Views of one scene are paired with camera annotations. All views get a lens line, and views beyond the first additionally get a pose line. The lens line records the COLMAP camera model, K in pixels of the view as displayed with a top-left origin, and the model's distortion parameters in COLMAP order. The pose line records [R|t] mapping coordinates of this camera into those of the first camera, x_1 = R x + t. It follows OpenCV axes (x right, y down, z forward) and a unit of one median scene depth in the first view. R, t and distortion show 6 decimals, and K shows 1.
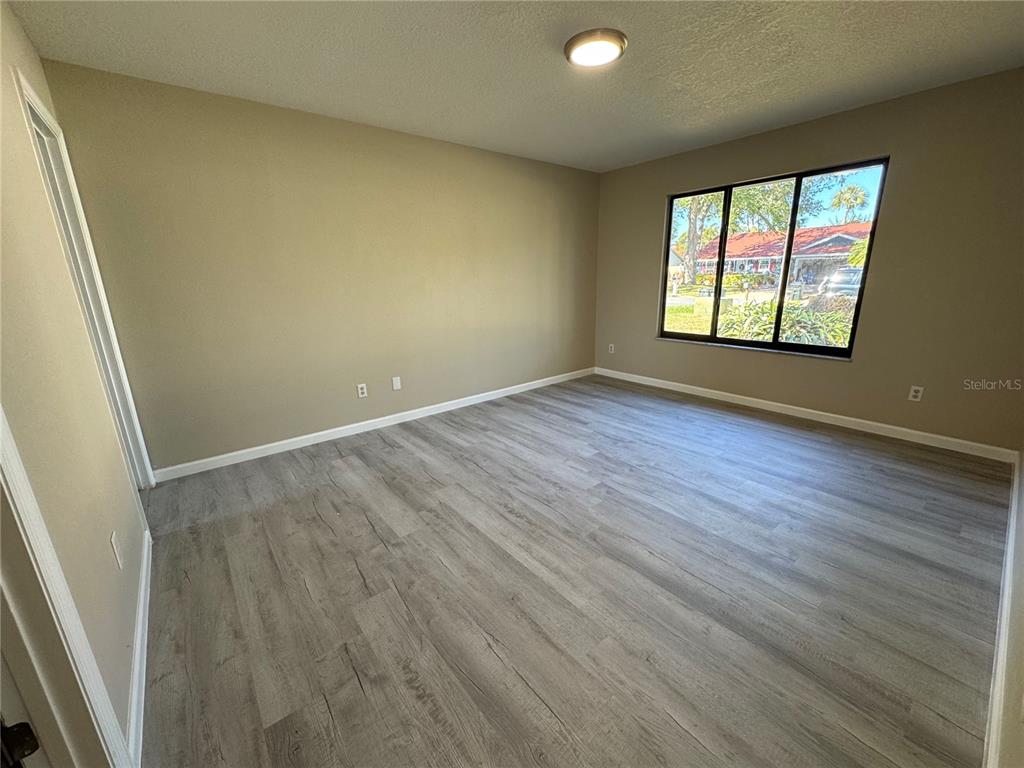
lens RADIAL K [[407.7, 0, 505.4], [0, 407.7, 382.5], [0, 0, 1]] dist [-0.003043, 0.000361]
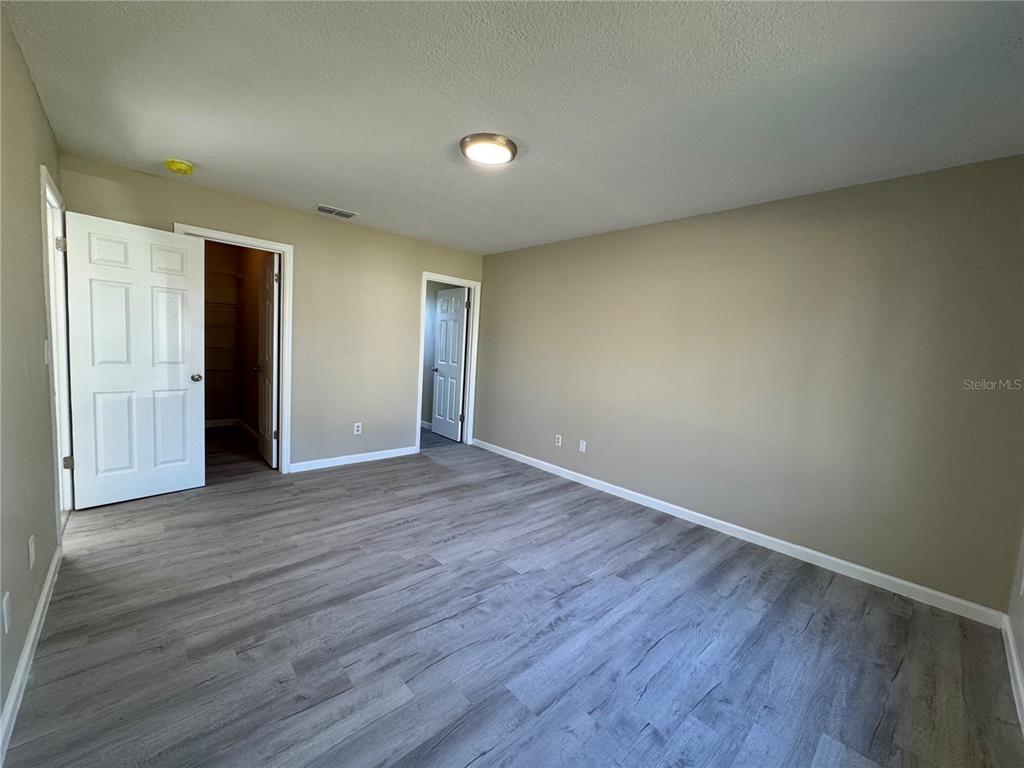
lens RADIAL K [[407.7, 0, 514.5], [0, 407.7, 380.5], [0, 0, 1]] dist [-0.003043, 0.000361]
pose [[0.078745, 0.111261, -0.990667, 0.926429], [-0.309891, 0.947251, 0.081753, -0.233019], [0.947505, 0.300562, 0.109070, 0.760664]]
